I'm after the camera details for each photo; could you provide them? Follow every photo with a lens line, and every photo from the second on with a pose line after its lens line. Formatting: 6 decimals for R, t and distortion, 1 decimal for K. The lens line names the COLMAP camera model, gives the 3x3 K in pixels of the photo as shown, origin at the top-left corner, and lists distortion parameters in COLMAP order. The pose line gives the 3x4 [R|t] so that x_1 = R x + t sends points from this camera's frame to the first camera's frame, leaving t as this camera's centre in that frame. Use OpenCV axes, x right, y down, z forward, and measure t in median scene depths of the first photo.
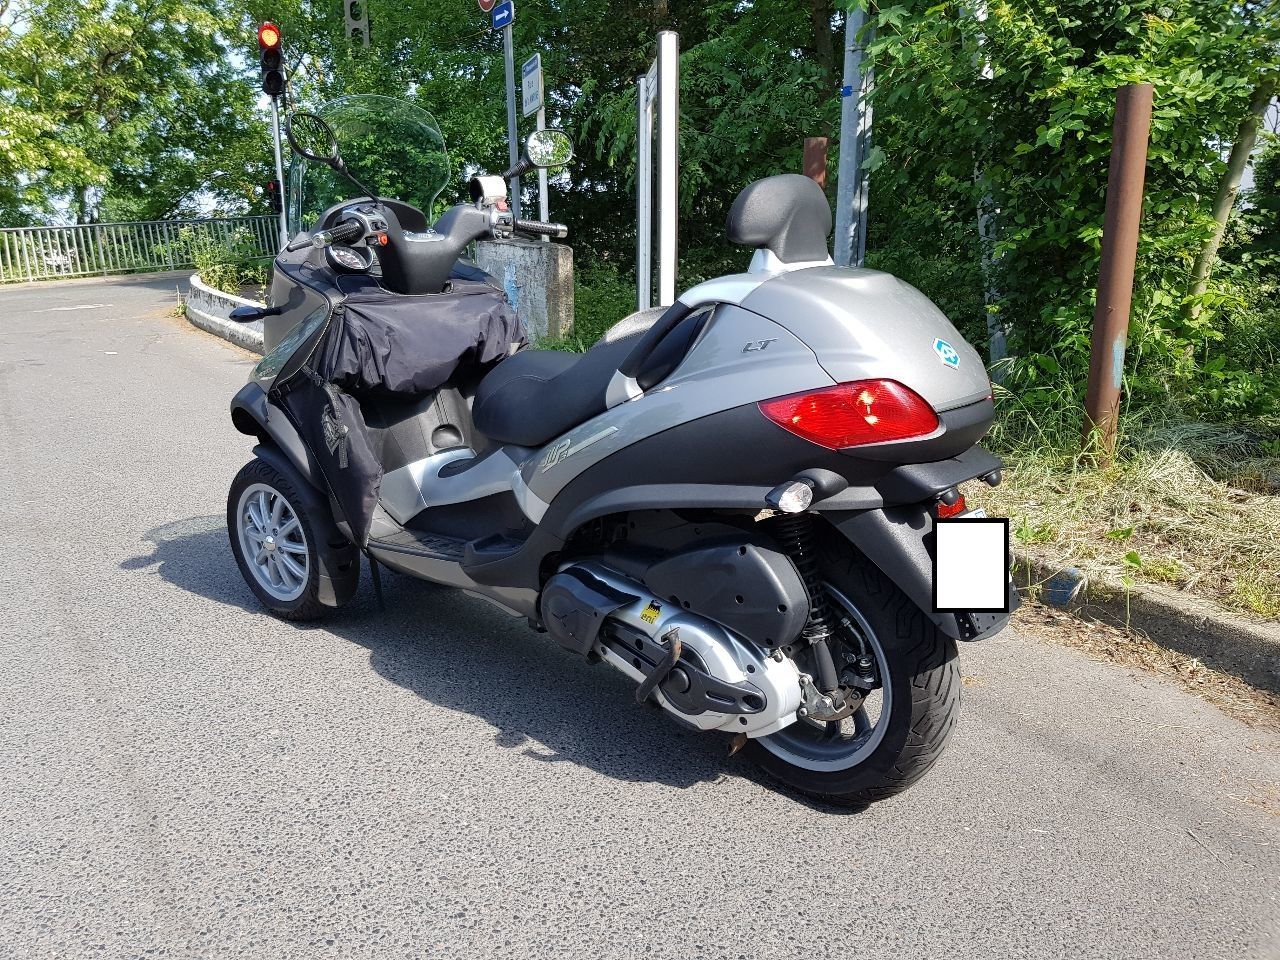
lens RADIAL K [[1001.4, 0, 616.4], [0, 1001.4, 470.2], [0, 0, 1]] dist [0.017516, -0.044838]
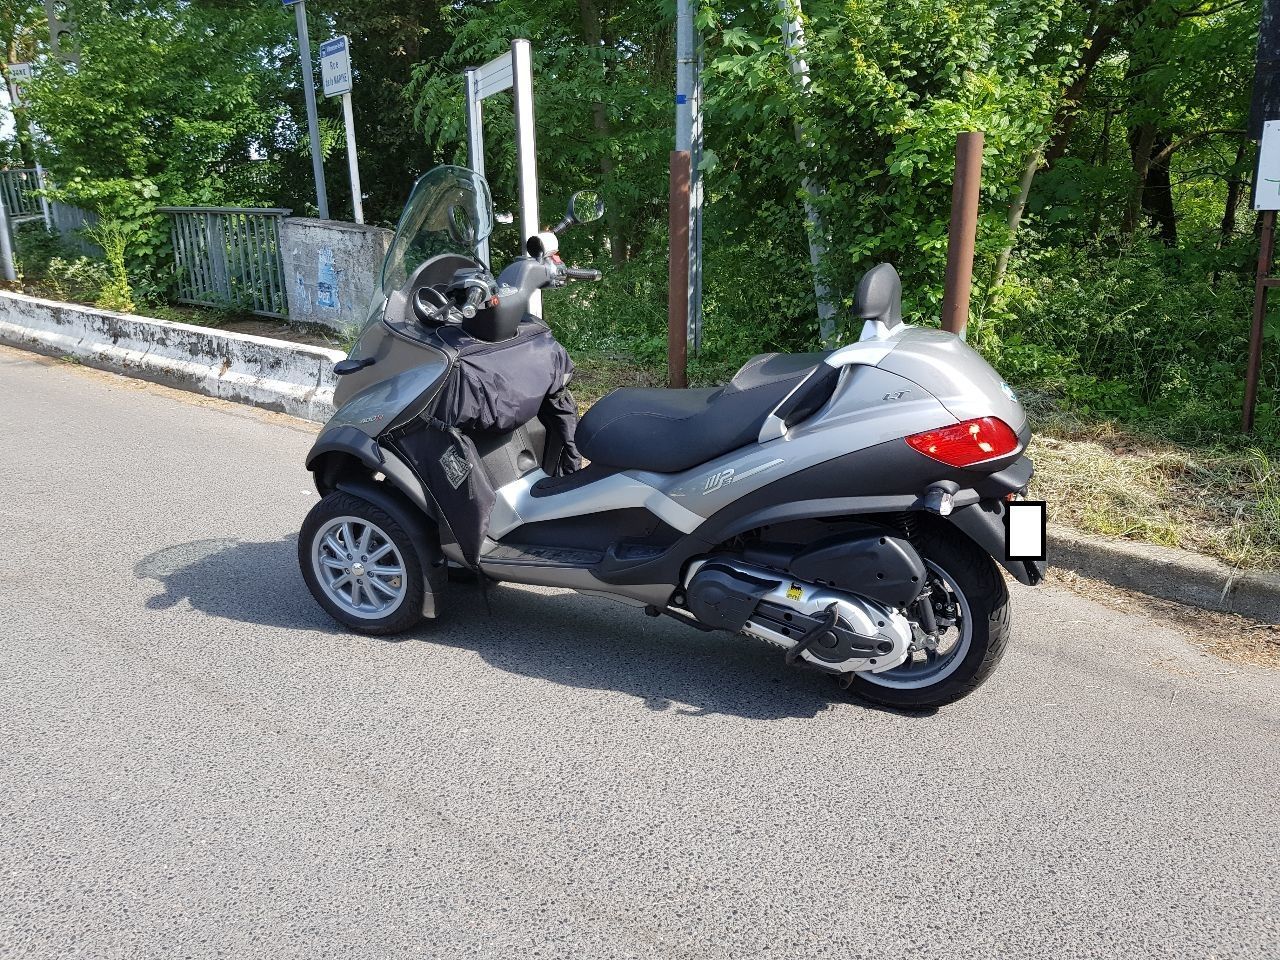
lens RADIAL K [[1001.4, 0, 640.0], [0, 1001.4, 470.9], [0, 0, 1]] dist [0.017516, -0.044838]
pose [[0.950085, -0.092826, 0.297863, -0.427547], [0.076780, 0.994917, 0.065153, -0.095188], [-0.302397, -0.039031, 0.952383, -0.157885]]
